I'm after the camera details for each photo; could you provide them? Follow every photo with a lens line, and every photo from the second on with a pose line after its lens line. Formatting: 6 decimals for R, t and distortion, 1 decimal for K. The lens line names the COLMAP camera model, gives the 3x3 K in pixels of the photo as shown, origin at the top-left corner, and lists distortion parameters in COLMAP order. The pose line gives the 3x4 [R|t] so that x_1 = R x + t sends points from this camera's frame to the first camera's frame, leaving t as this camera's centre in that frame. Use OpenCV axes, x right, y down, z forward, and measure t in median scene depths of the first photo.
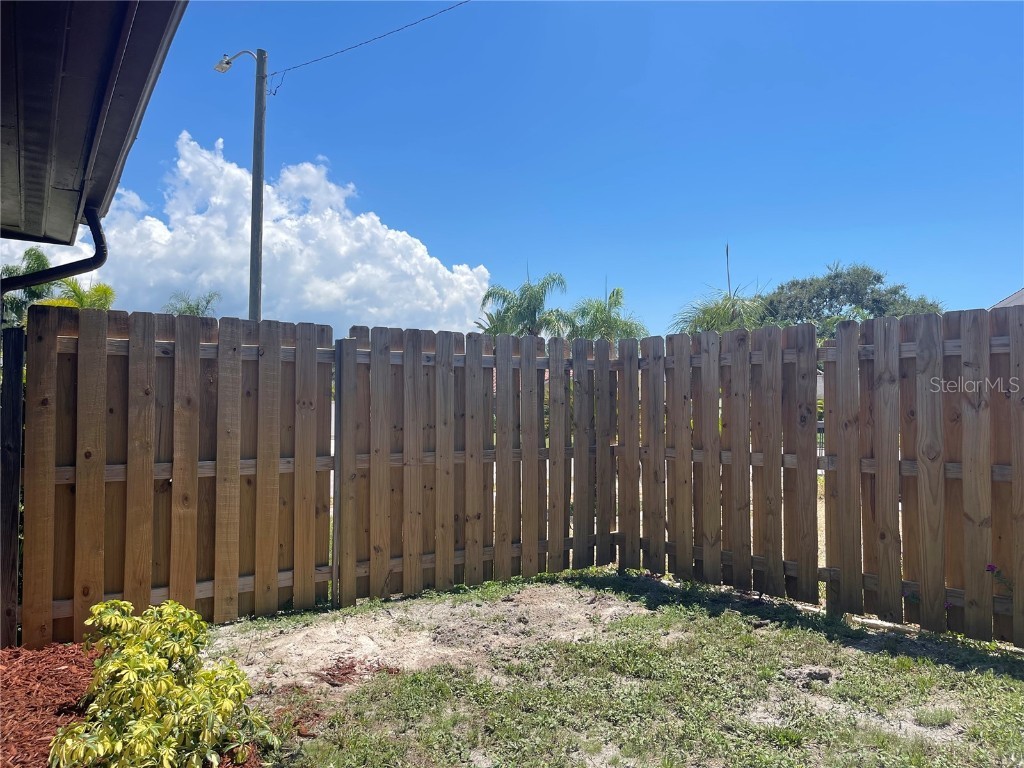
lens RADIAL K [[781.5, 0, 511.9], [0, 781.5, 382.2], [0, 0, 1]] dist [0.002934, 0.000213]
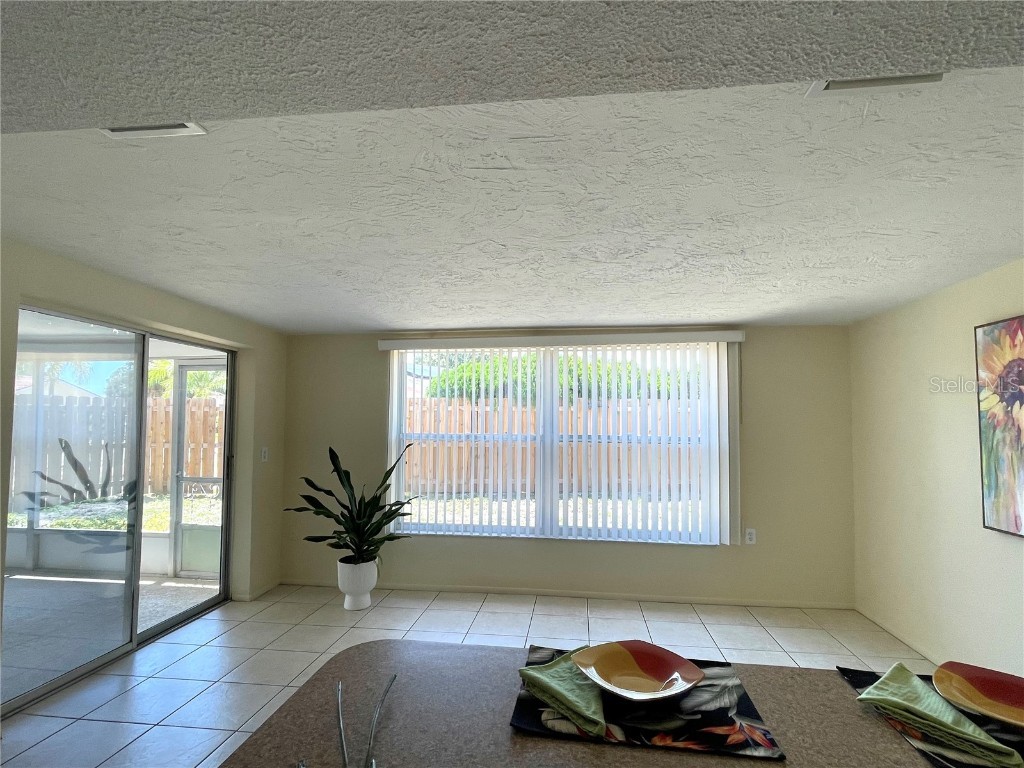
lens RADIAL K [[512.6, 0, 512.7], [0, 512.6, 385.8], [0, 0, 1]] dist [0.000457, 0.000071]
pose [[0.623672, 0.035447, 0.780882, -0.261481], [-0.025932, 0.999360, -0.024653, -0.063635], [-0.781256, -0.004874, 0.624192, -0.661569]]
